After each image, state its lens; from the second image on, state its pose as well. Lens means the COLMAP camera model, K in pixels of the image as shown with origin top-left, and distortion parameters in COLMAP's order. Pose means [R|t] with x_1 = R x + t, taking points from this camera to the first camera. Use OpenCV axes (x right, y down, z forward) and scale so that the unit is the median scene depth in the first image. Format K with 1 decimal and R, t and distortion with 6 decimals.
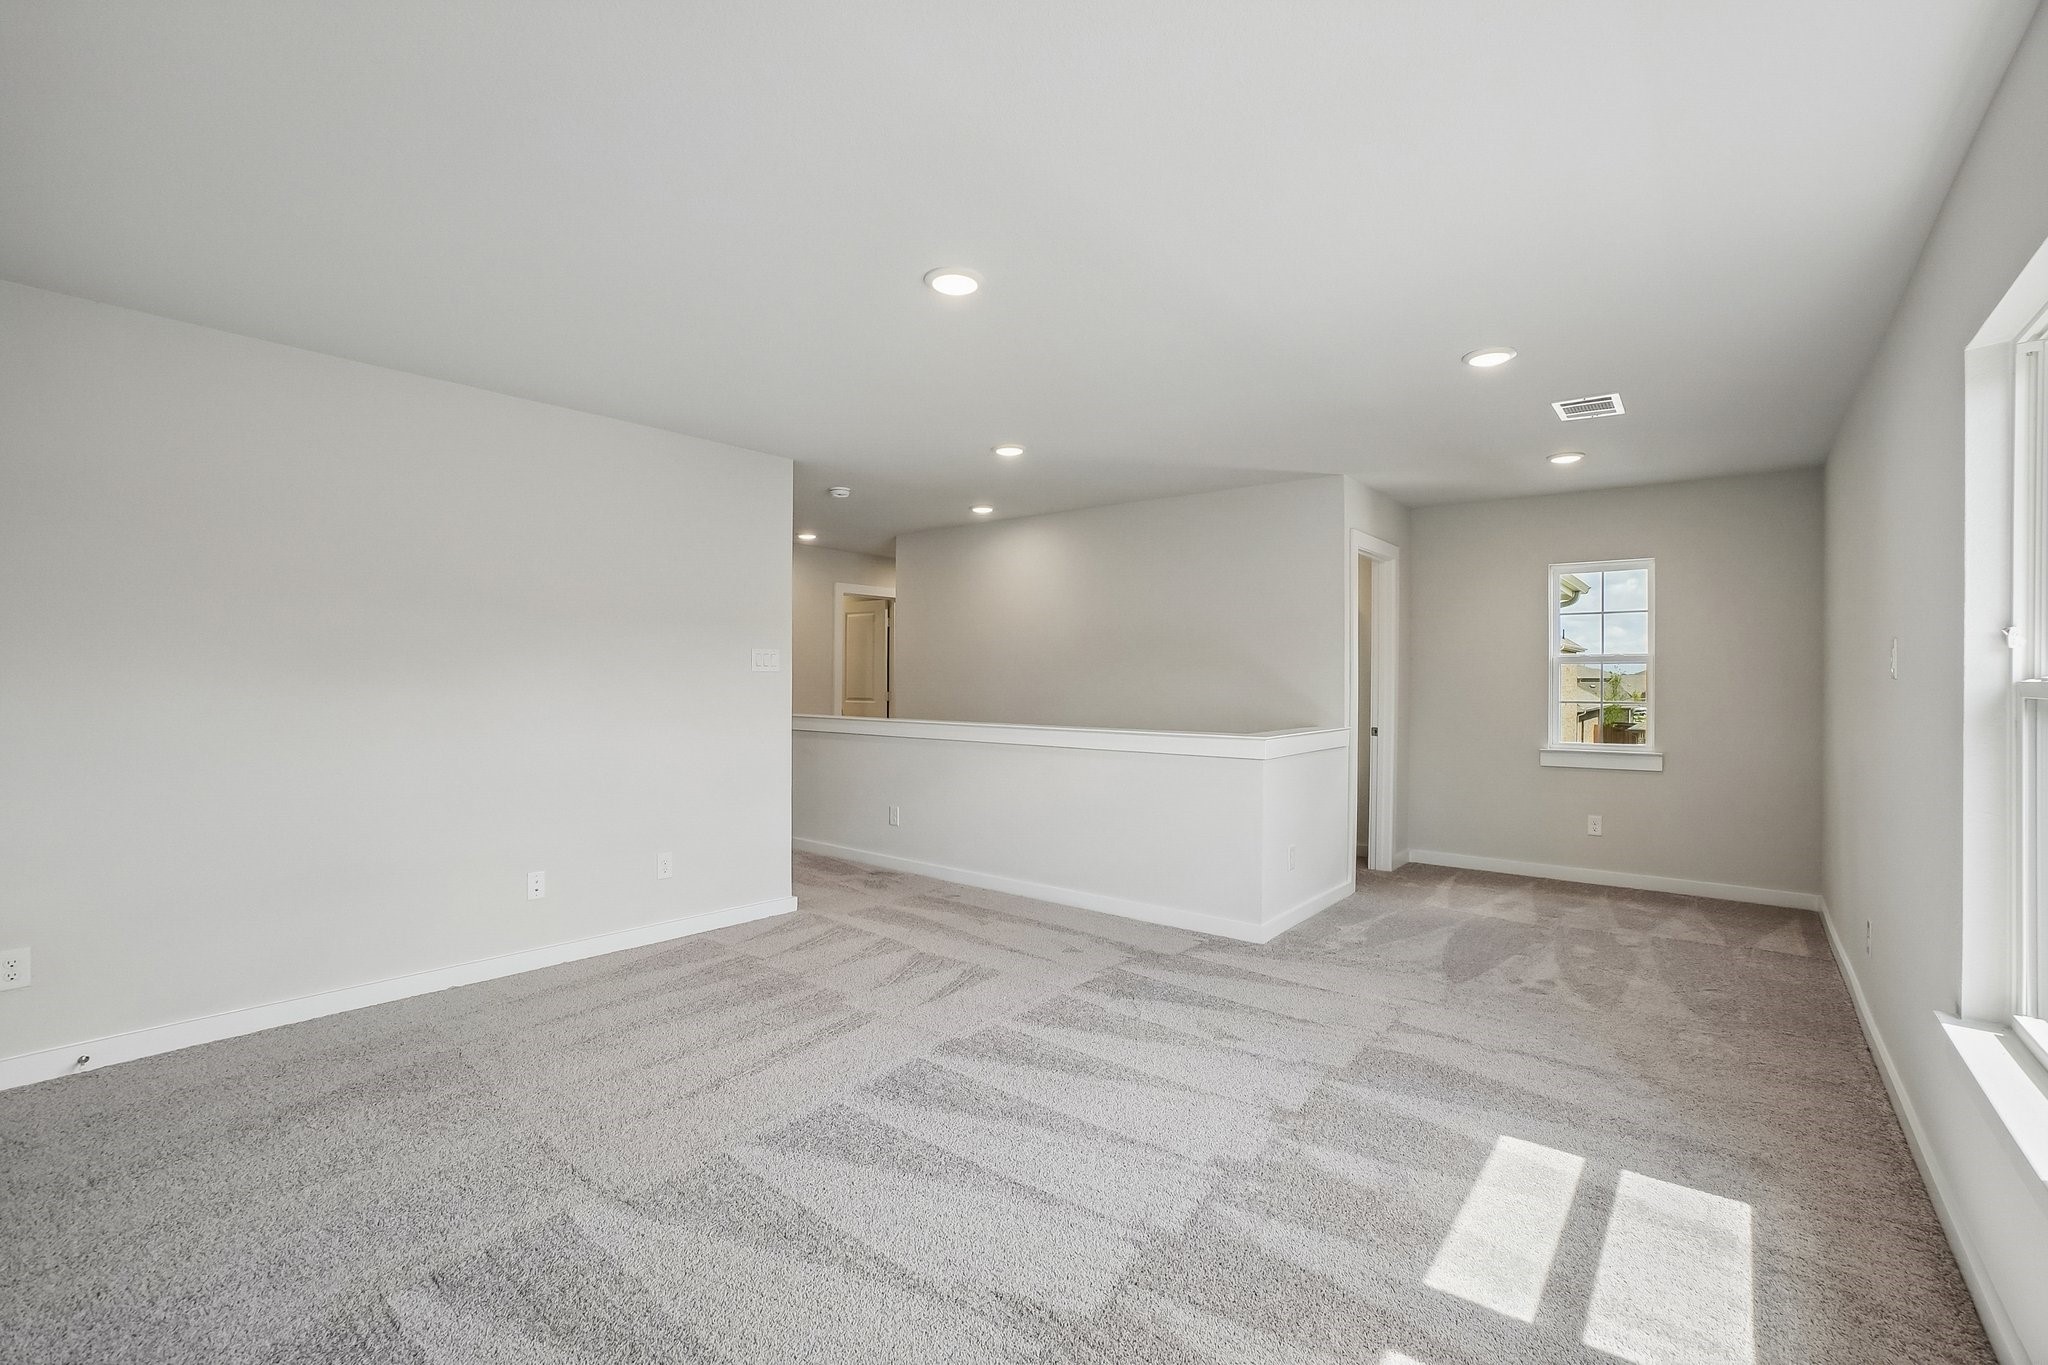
lens RADIAL K [[932.1, 0, 1011.8], [0, 932.1, 680.5], [0, 0, 1]] dist [-0.055582, 0.019786]
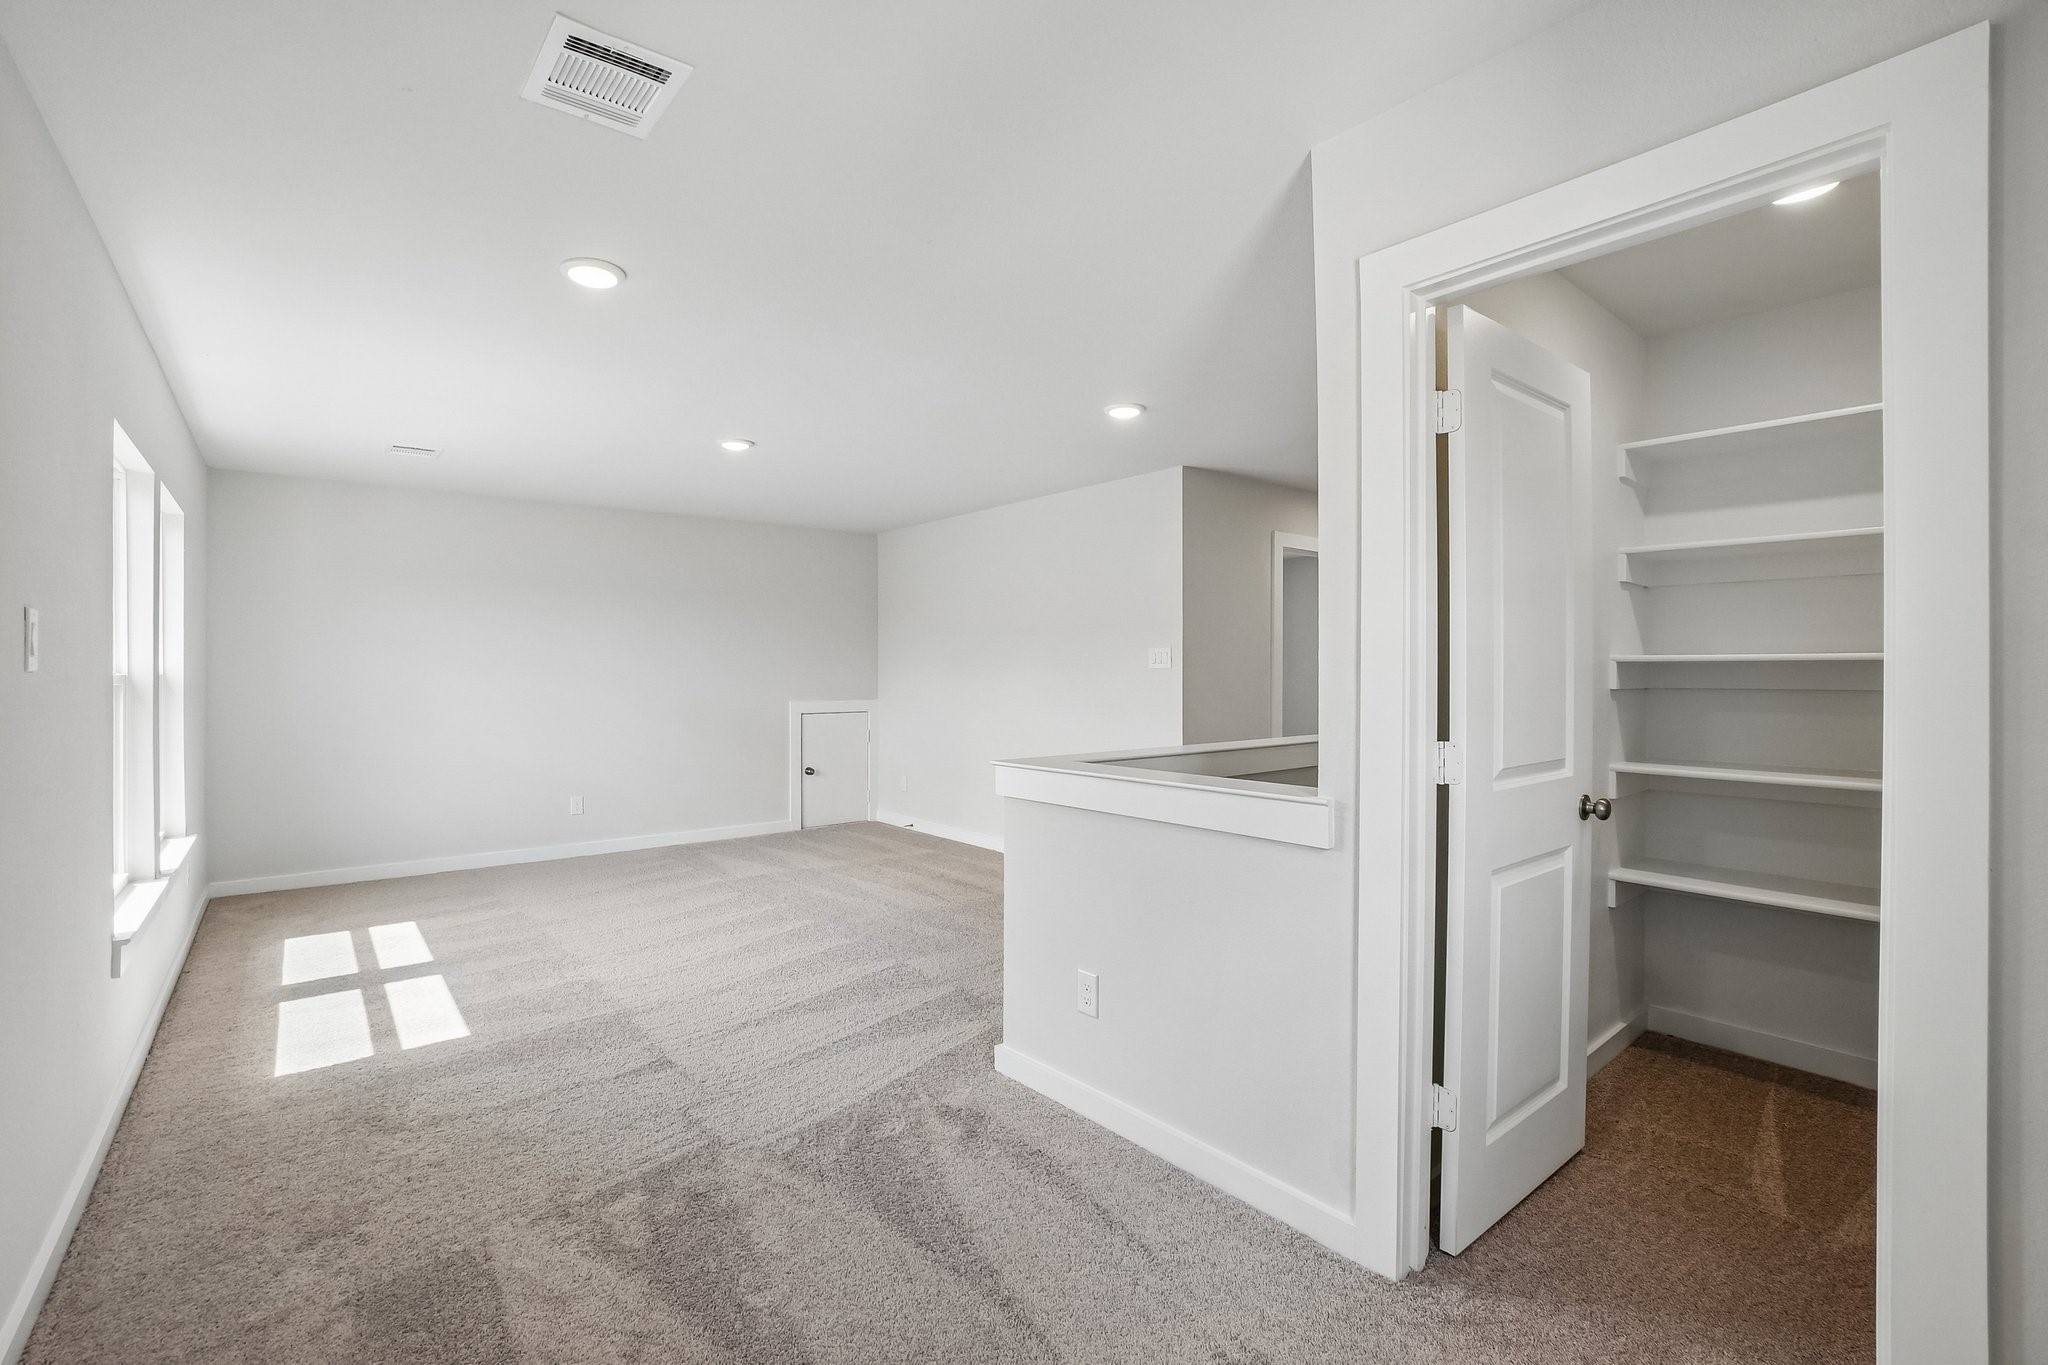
lens RADIAL K [[932.1, 0, 1011.8], [0, 932.1, 680.5], [0, 0, 1]] dist [-0.055582, 0.019786]
pose [[-0.239776, 0.002170, -0.970826, 1.921396], [0.001637, 0.999997, 0.001831, 0.006928], [0.970827, -0.001150, -0.239779, 2.467188]]
